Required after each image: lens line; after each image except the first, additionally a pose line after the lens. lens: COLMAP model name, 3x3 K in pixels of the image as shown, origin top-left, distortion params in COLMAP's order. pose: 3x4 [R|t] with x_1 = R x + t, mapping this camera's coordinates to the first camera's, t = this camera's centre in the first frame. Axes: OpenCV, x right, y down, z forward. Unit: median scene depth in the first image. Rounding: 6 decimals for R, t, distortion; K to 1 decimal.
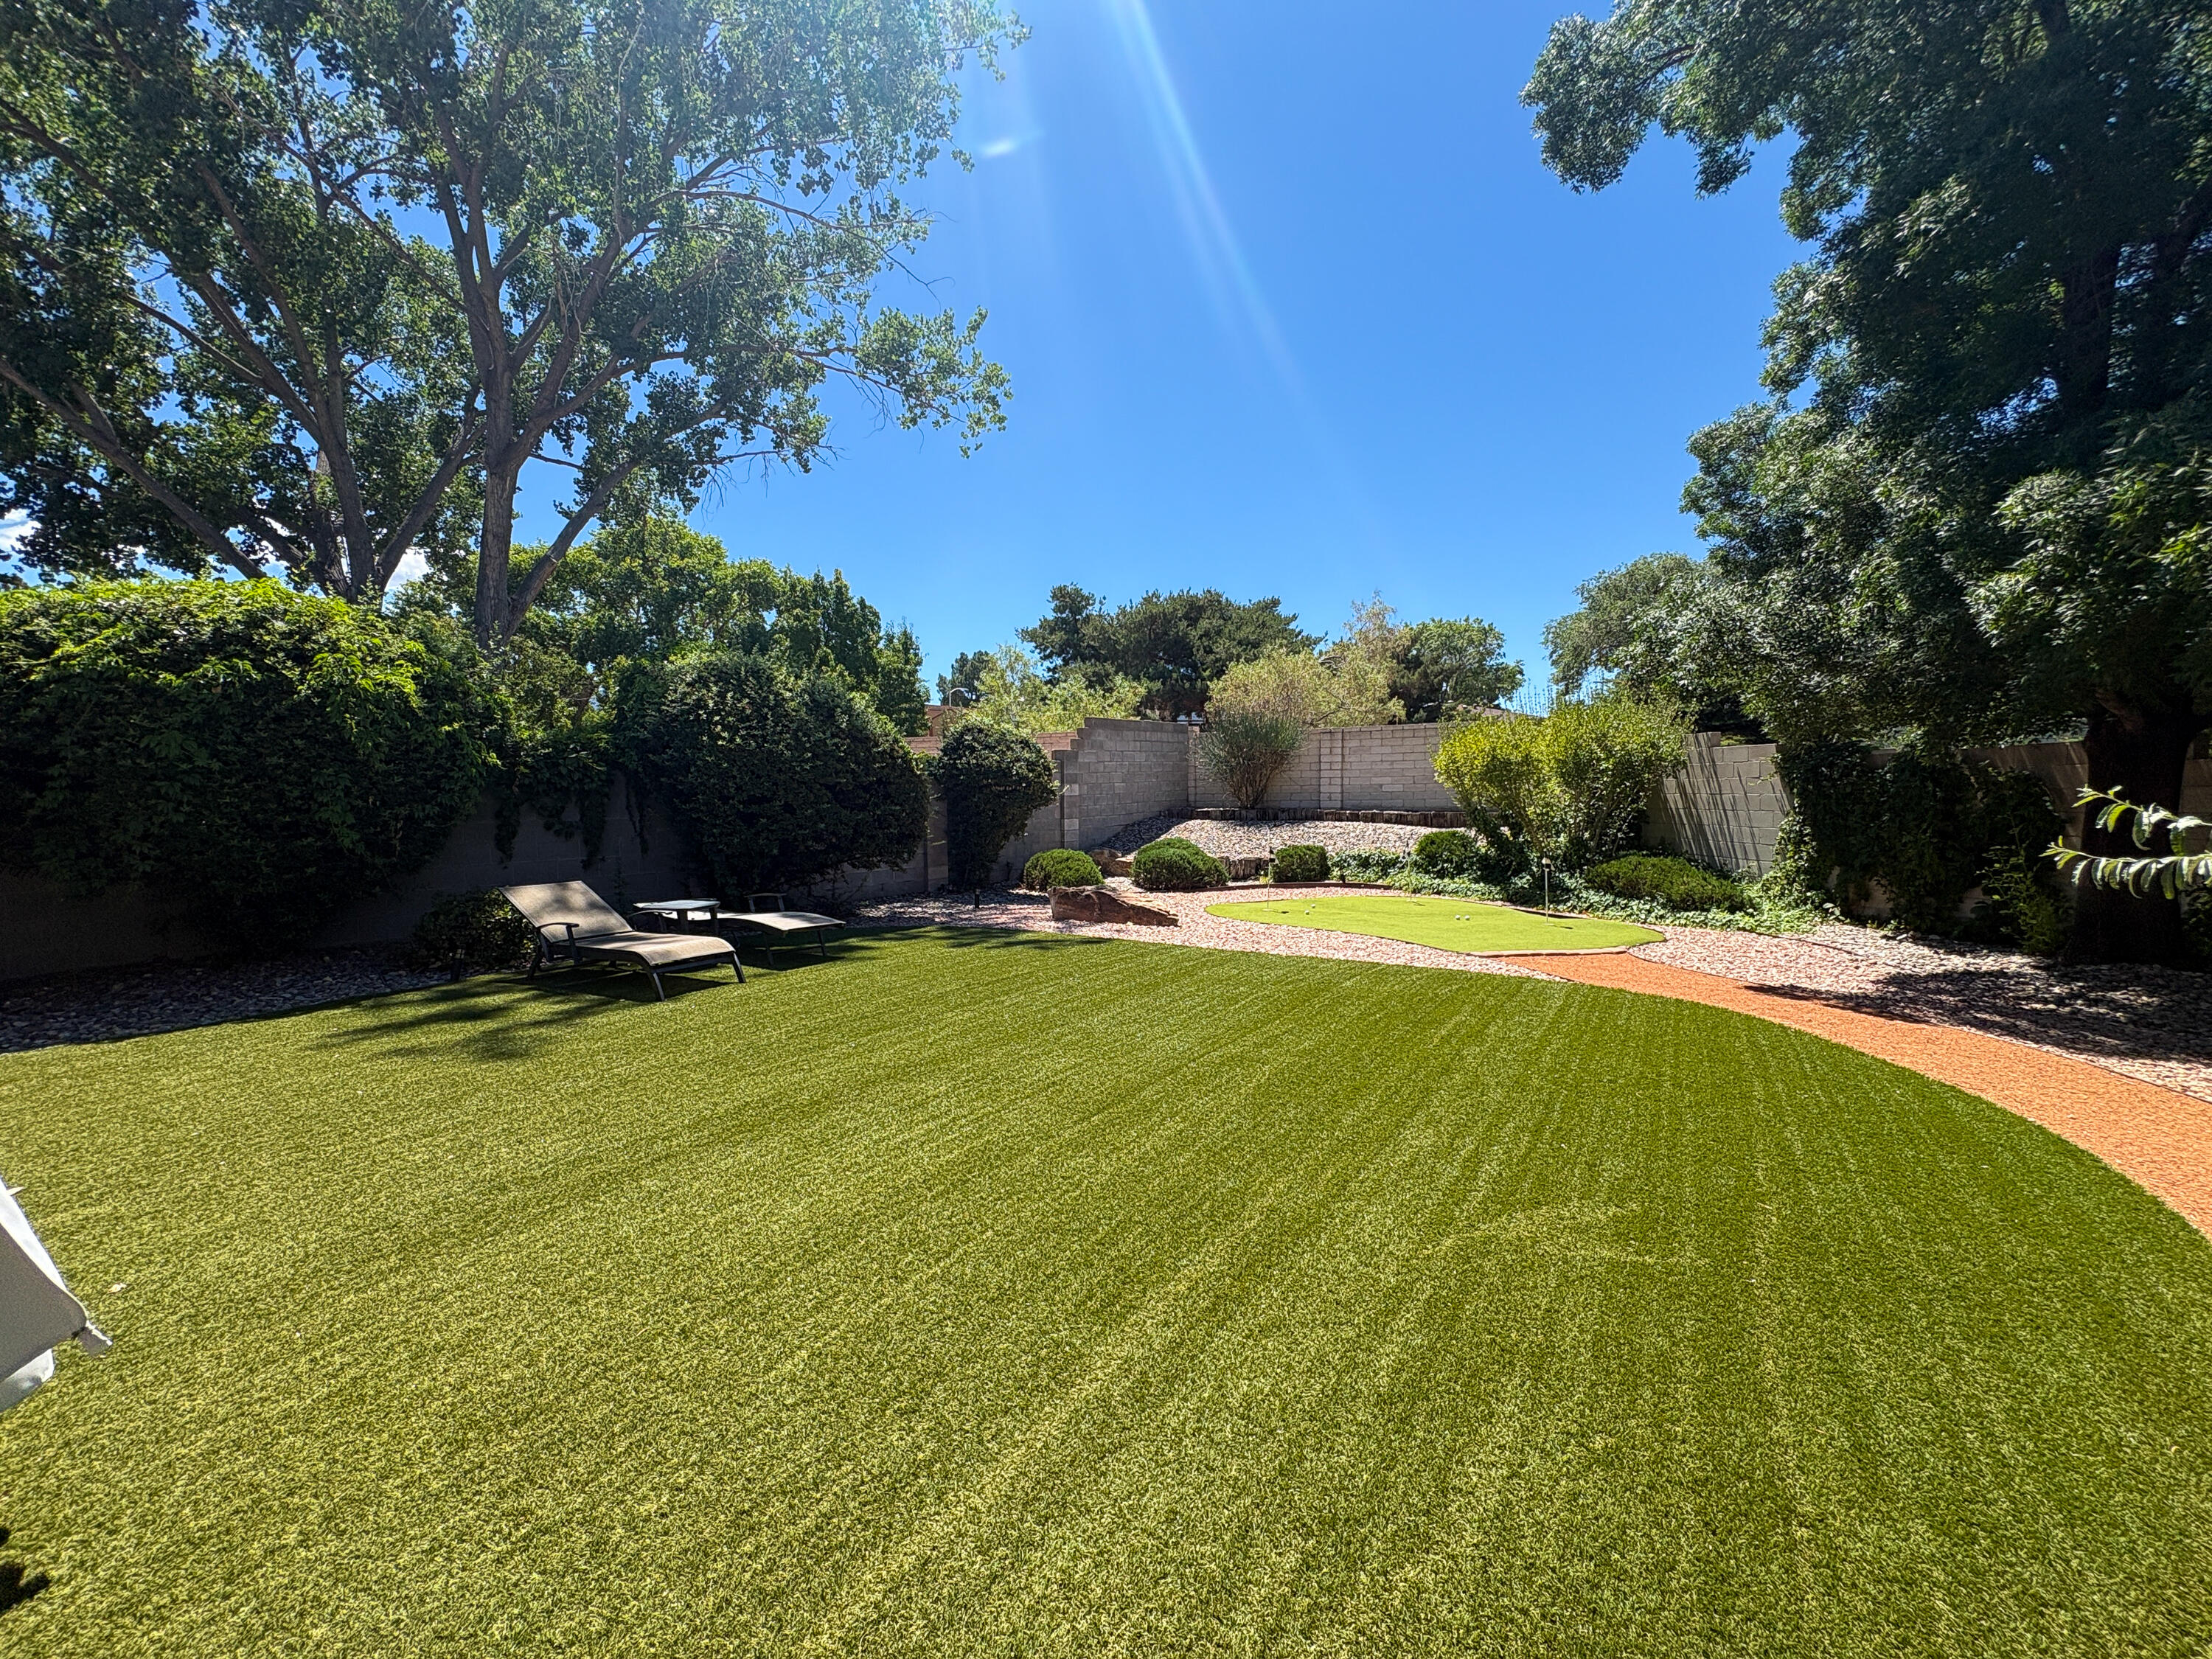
lens RADIAL K [[879.8, 0, 1103.0], [0, 879.8, 828.3], [0, 0, 1]] dist [0.002655, 0.000087]
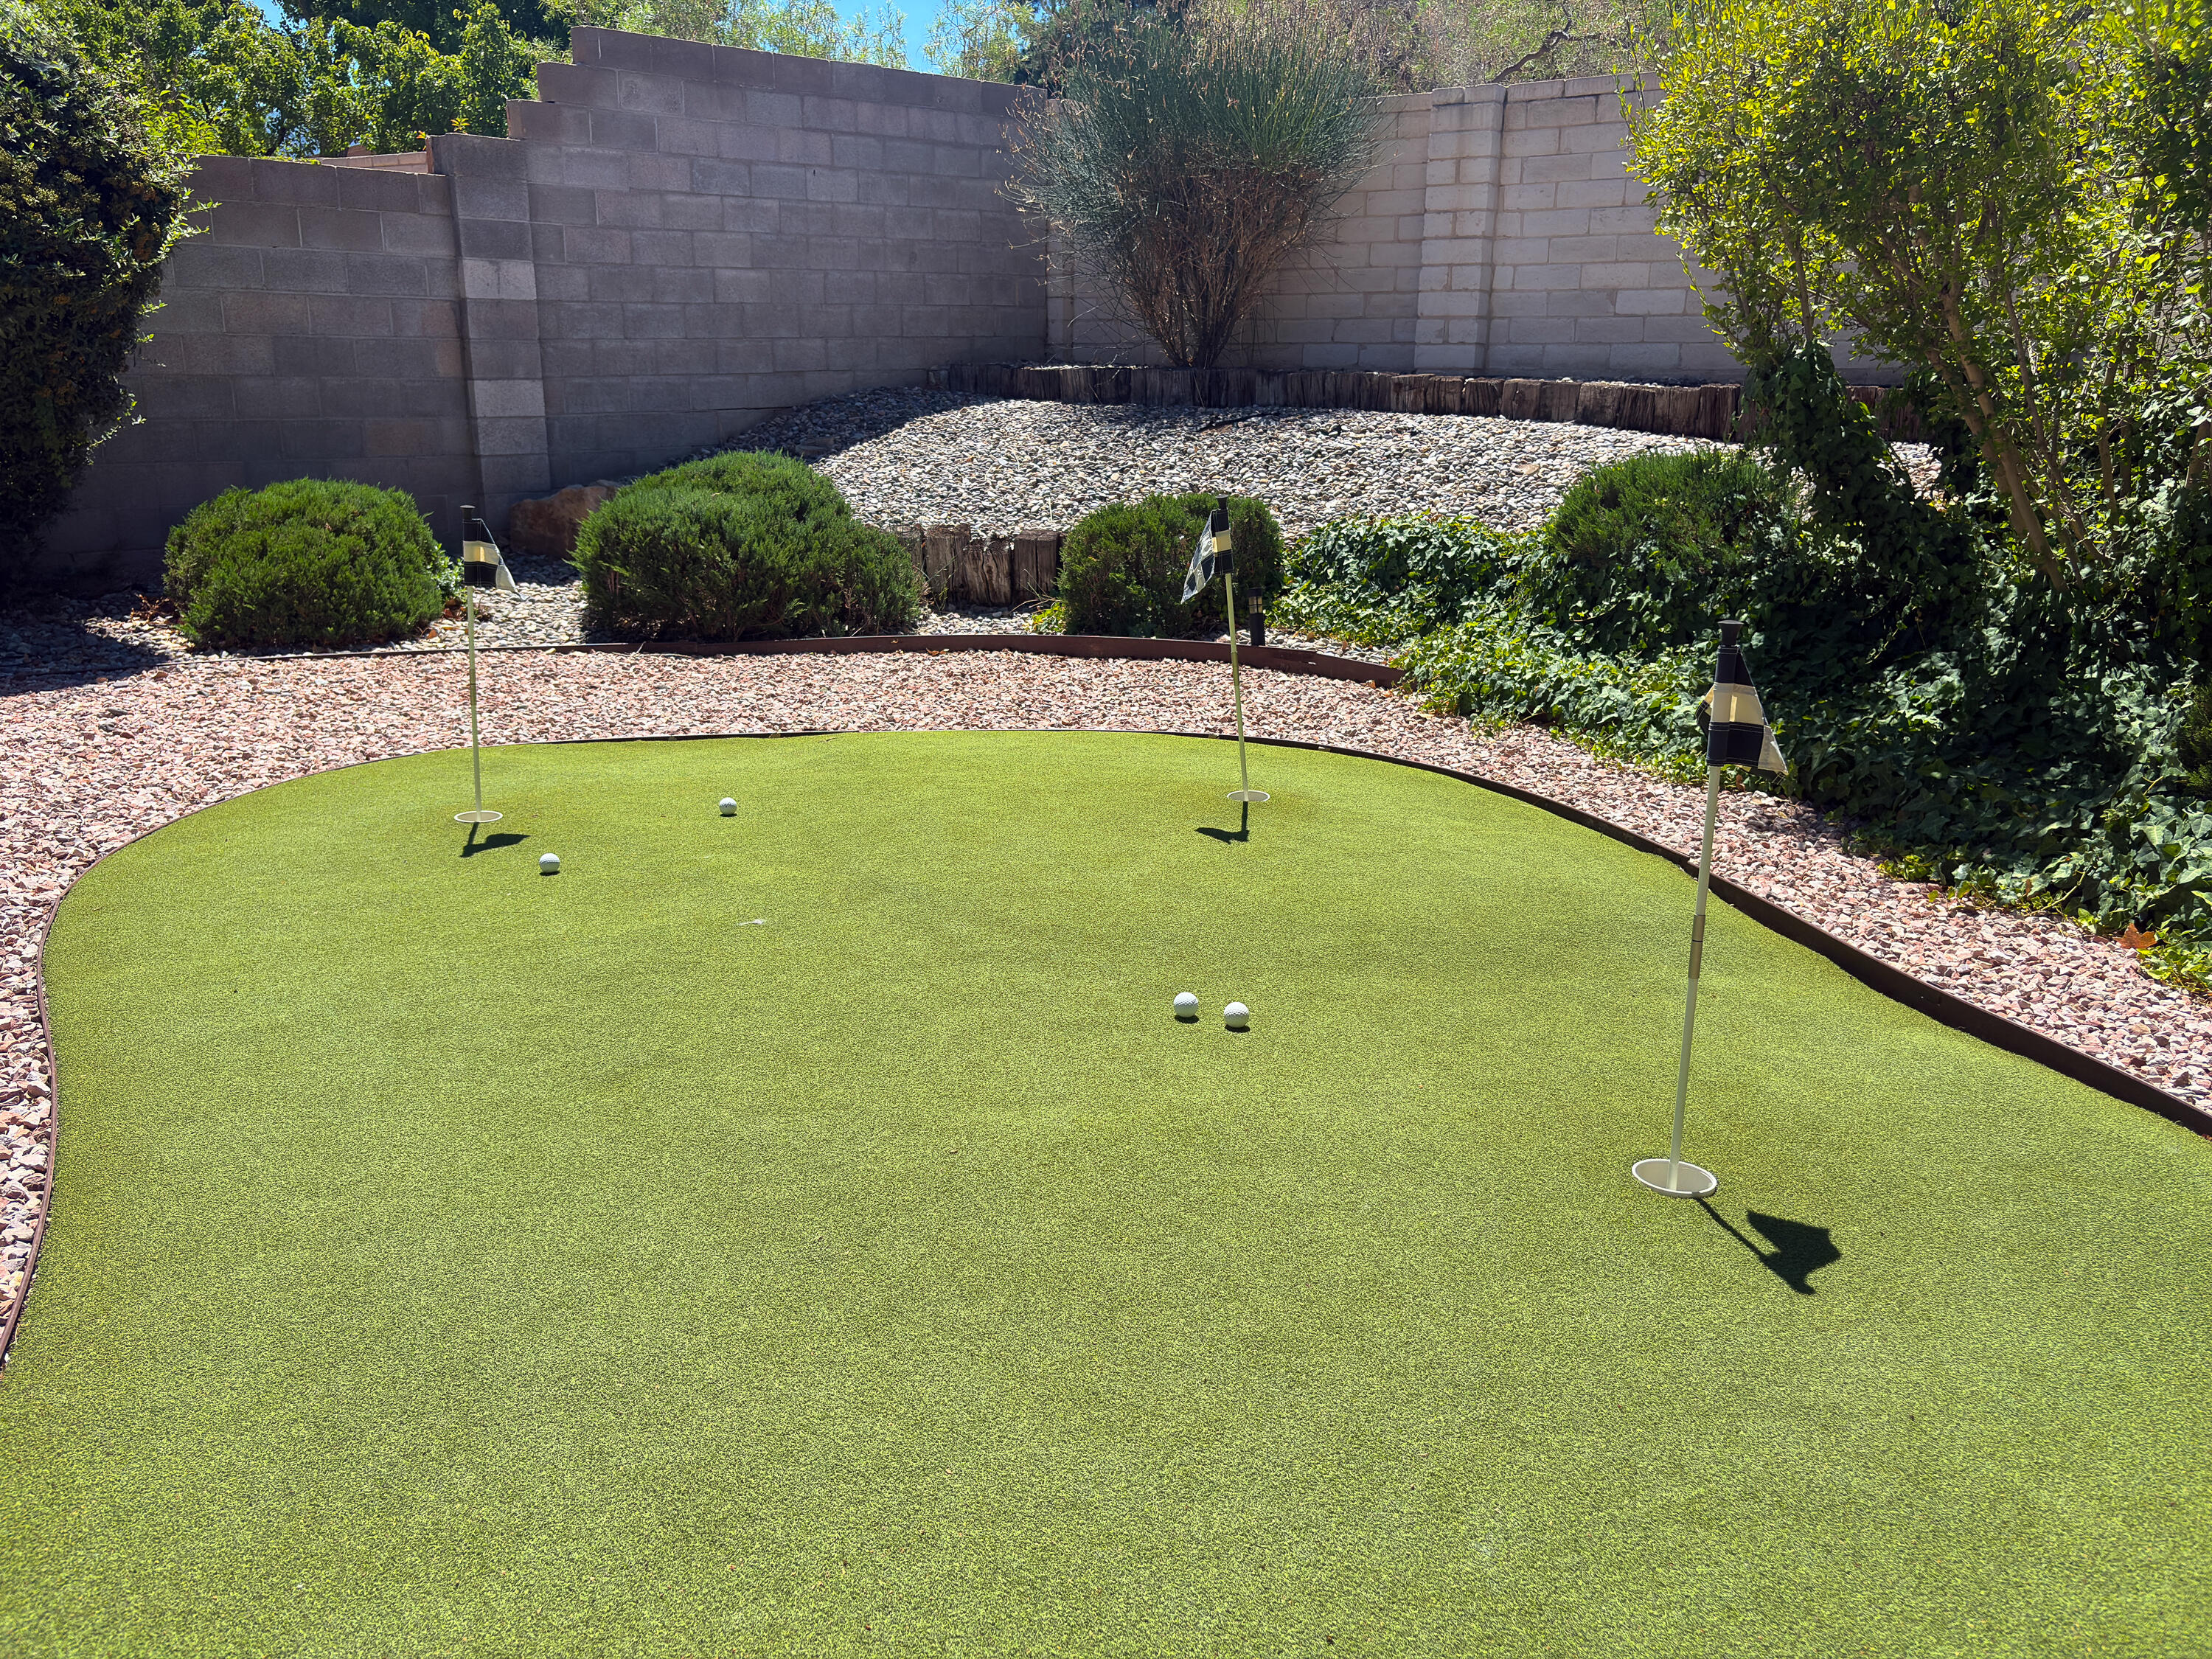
lens RADIAL K [[1756.9, 0, 1107.8], [0, 1756.9, 831.7], [0, 0, 1]] dist [0.010196, 0.001939]
pose [[0.993164, 0.050304, -0.105331, 0.293046], [-0.025934, 0.974914, 0.221066, 0.001789], [0.113810, -0.216823, 0.969554, 0.493591]]
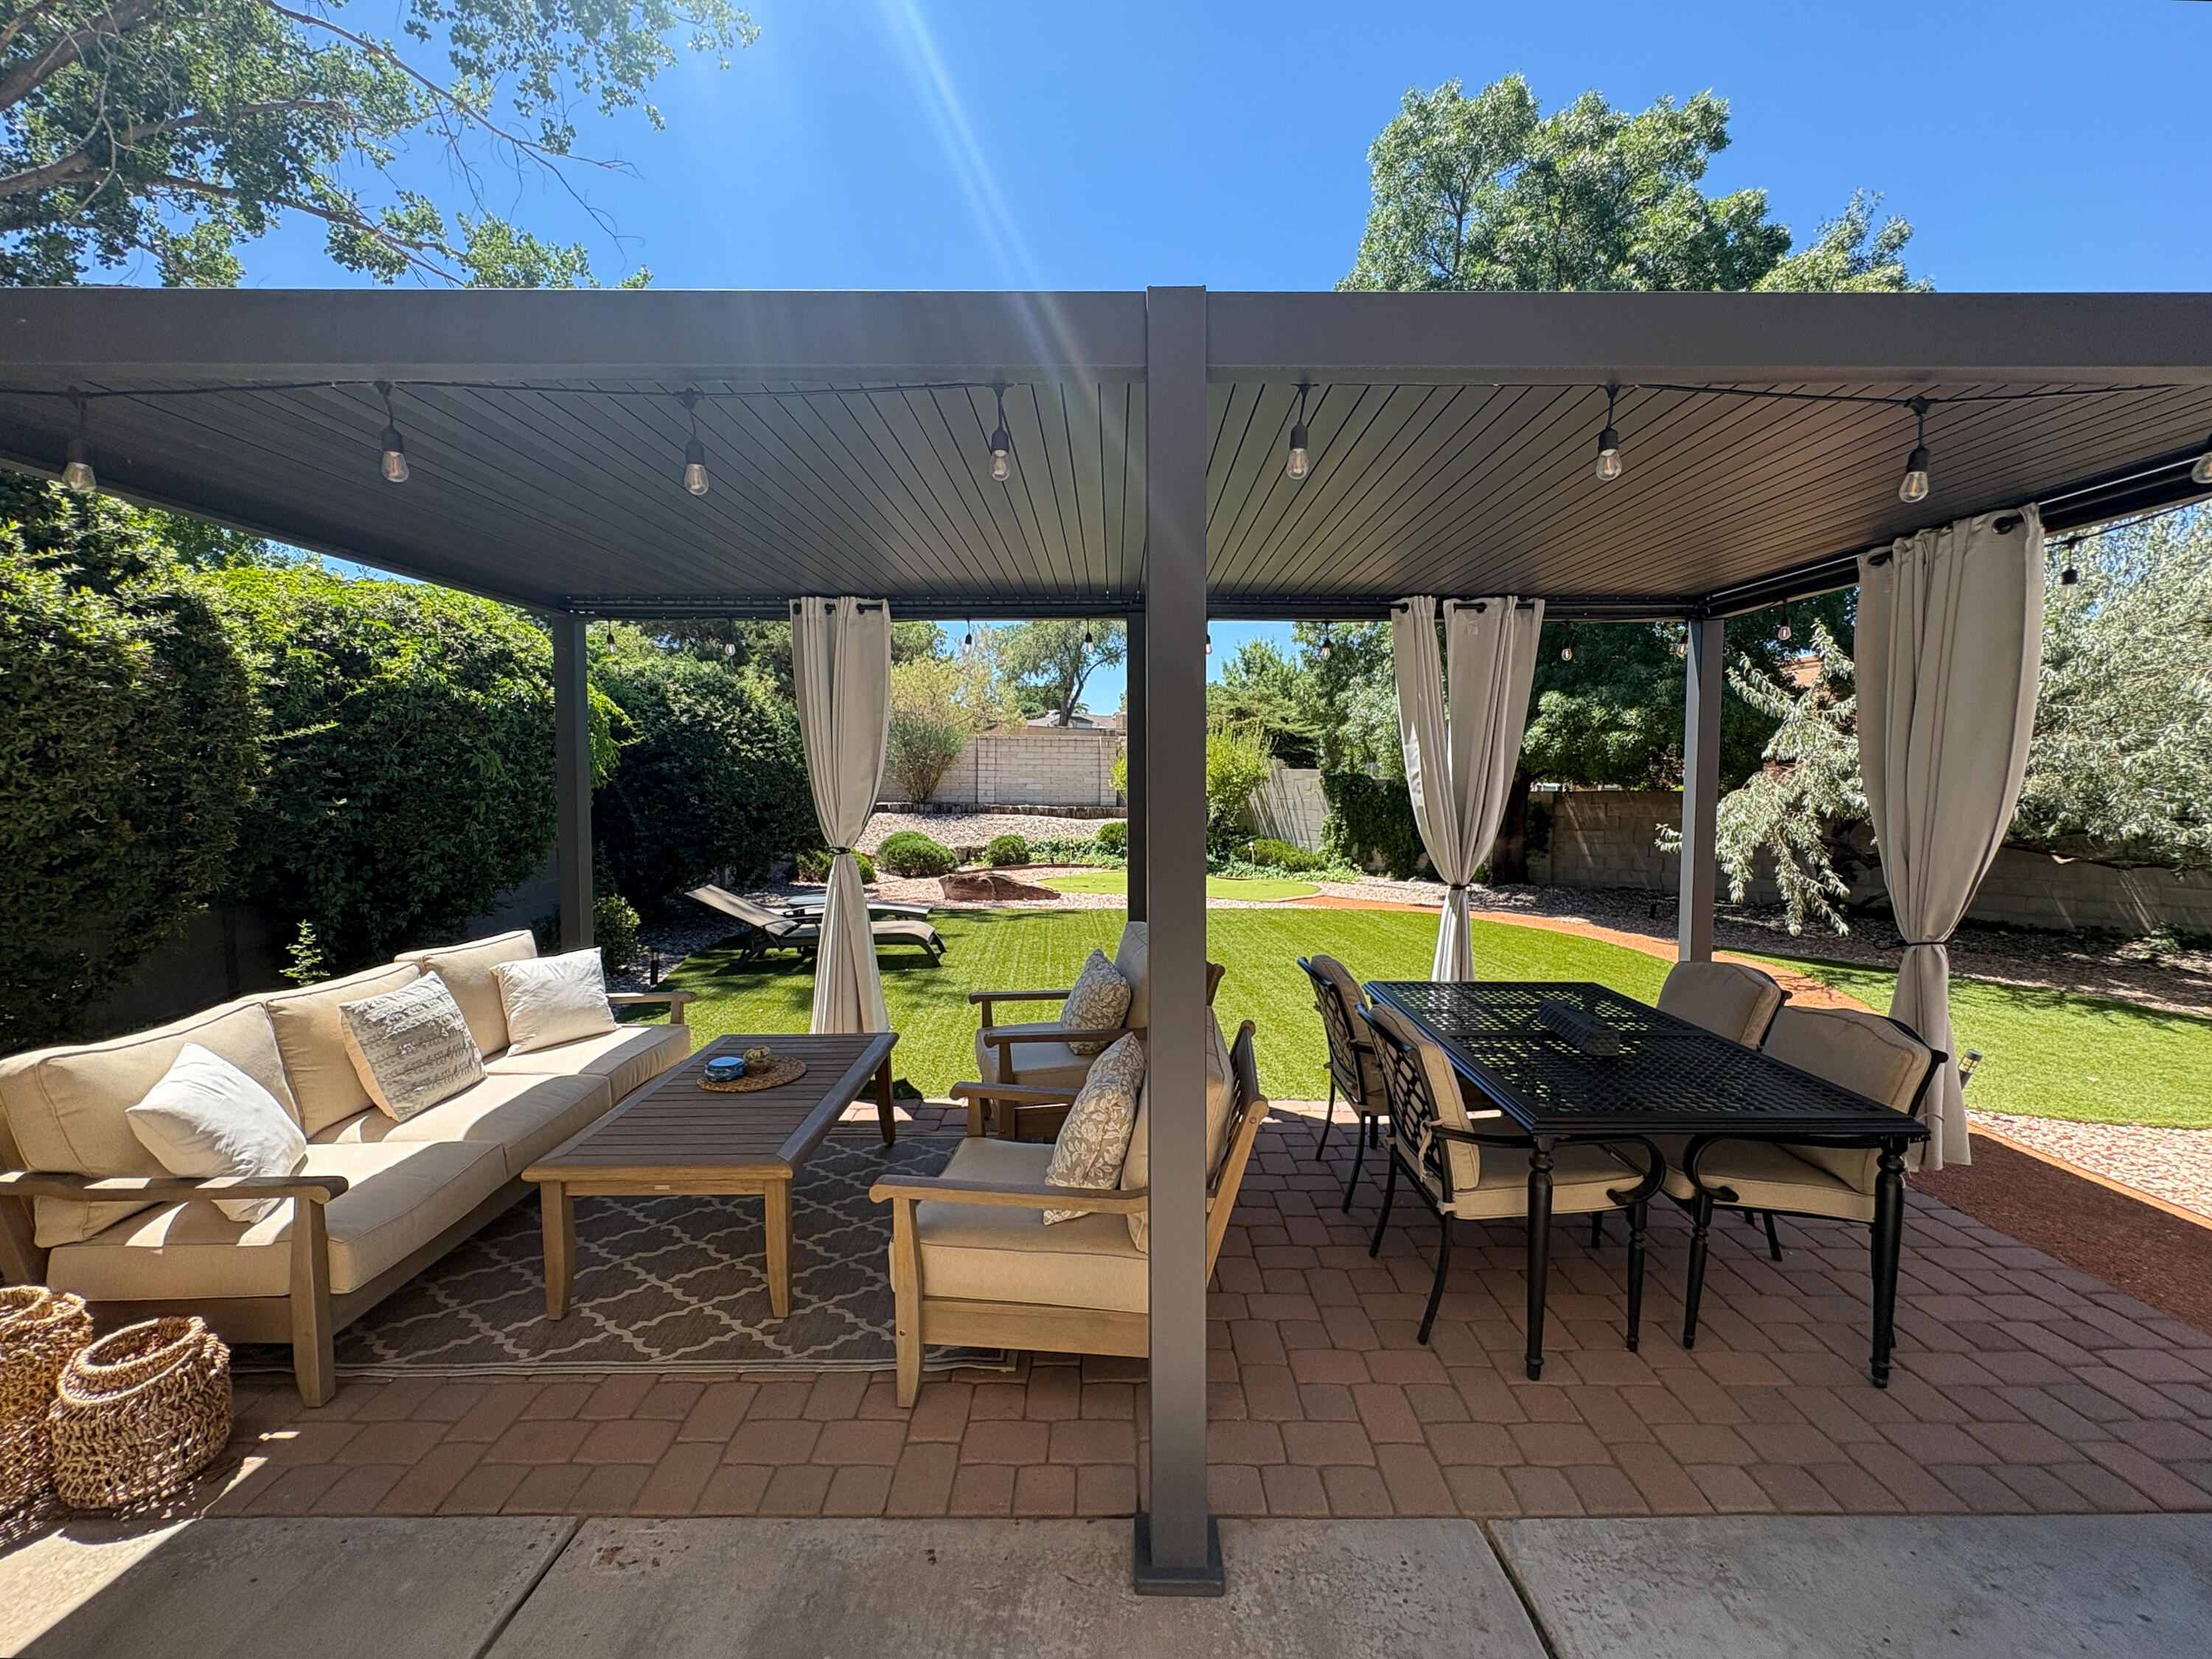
lens RADIAL K [[879.8, 0, 1111.7], [0, 879.8, 832.8], [0, 0, 1]] dist [0.002655, 0.000087]
pose [[0.806471, -0.016386, 0.591047, -0.422639], [0.001968, 0.999685, 0.025030, -0.015852], [-0.591271, -0.019023, 0.806249, -0.086569]]
